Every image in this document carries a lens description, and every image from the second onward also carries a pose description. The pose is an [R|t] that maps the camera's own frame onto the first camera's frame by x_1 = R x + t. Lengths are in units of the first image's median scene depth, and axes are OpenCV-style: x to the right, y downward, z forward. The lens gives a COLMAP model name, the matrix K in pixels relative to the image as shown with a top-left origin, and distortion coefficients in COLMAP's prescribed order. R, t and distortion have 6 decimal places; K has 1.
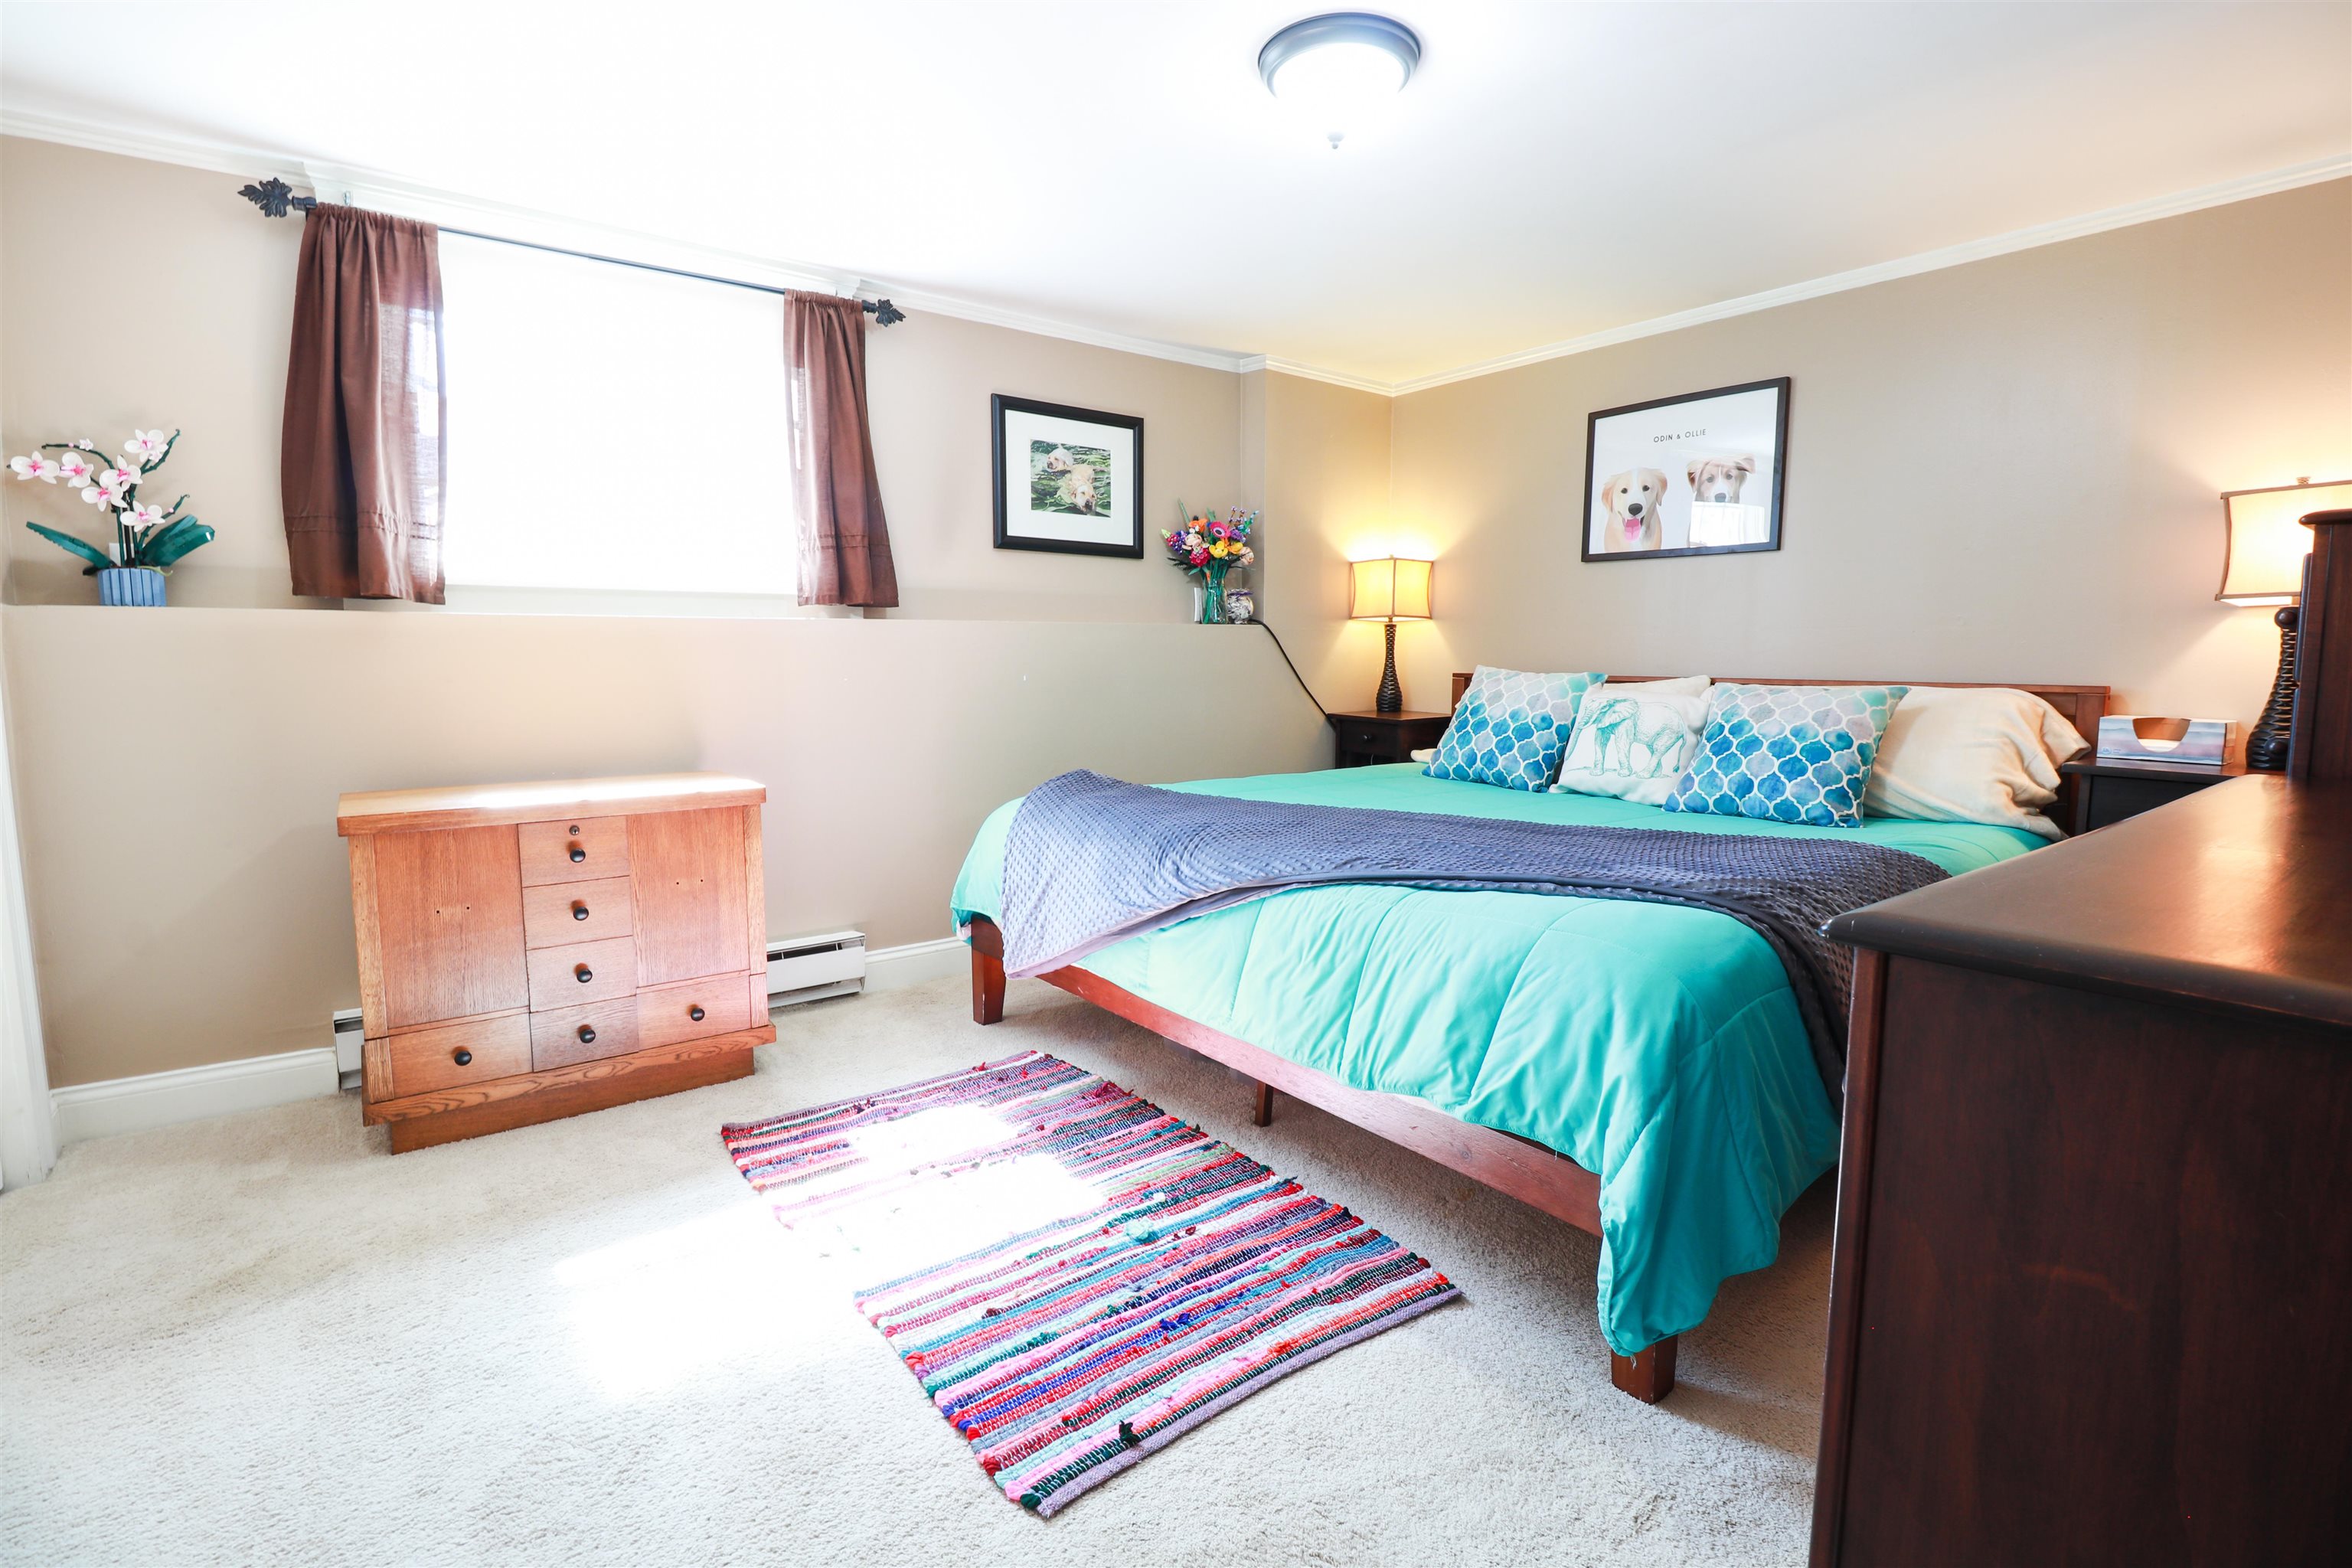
lens RADIAL K [[1085.3, 0, 1175.3], [0, 1085.3, 769.1], [0, 0, 1]] dist [0.008630, -0.018254]
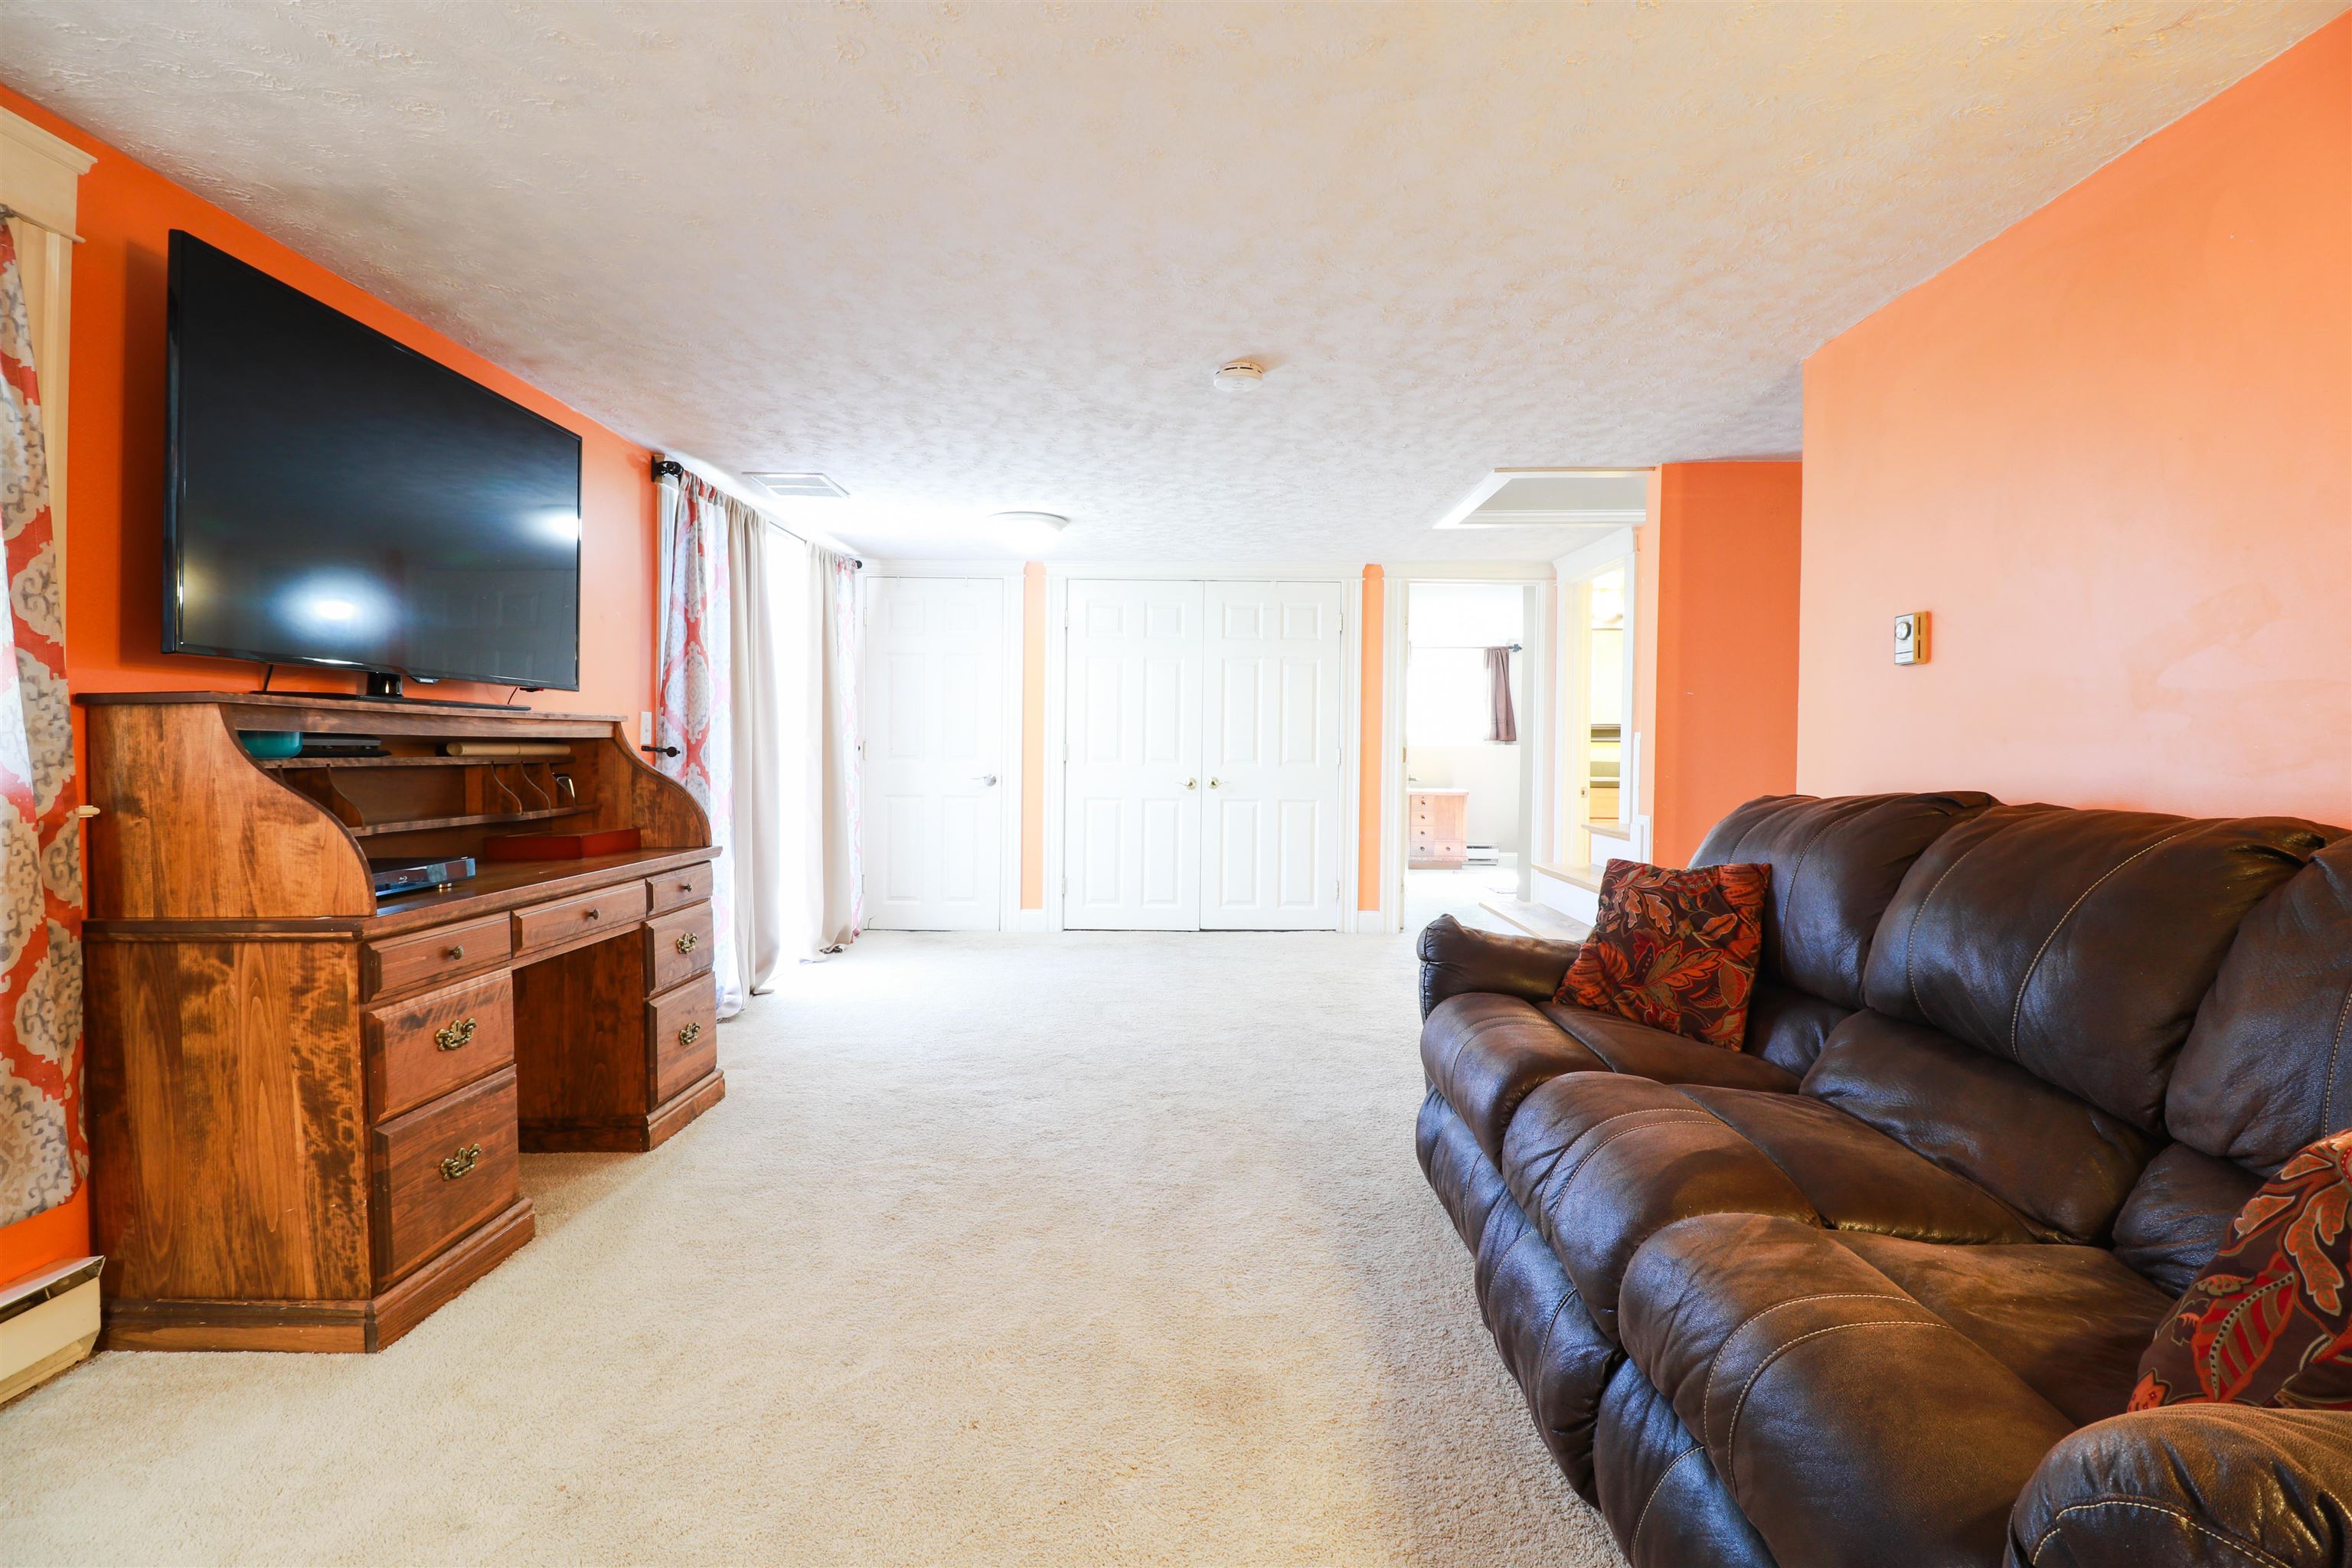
lens RADIAL K [[1085.3, 0, 1175.3], [0, 1085.3, 769.1], [0, 0, 1]] dist [0.008630, -0.018254]
pose [[0.782328, 0.016599, -0.622645, 0.947149], [-0.075663, 0.994774, -0.068548, 0.223815], [0.618254, 0.100738, 0.779496, -2.082169]]
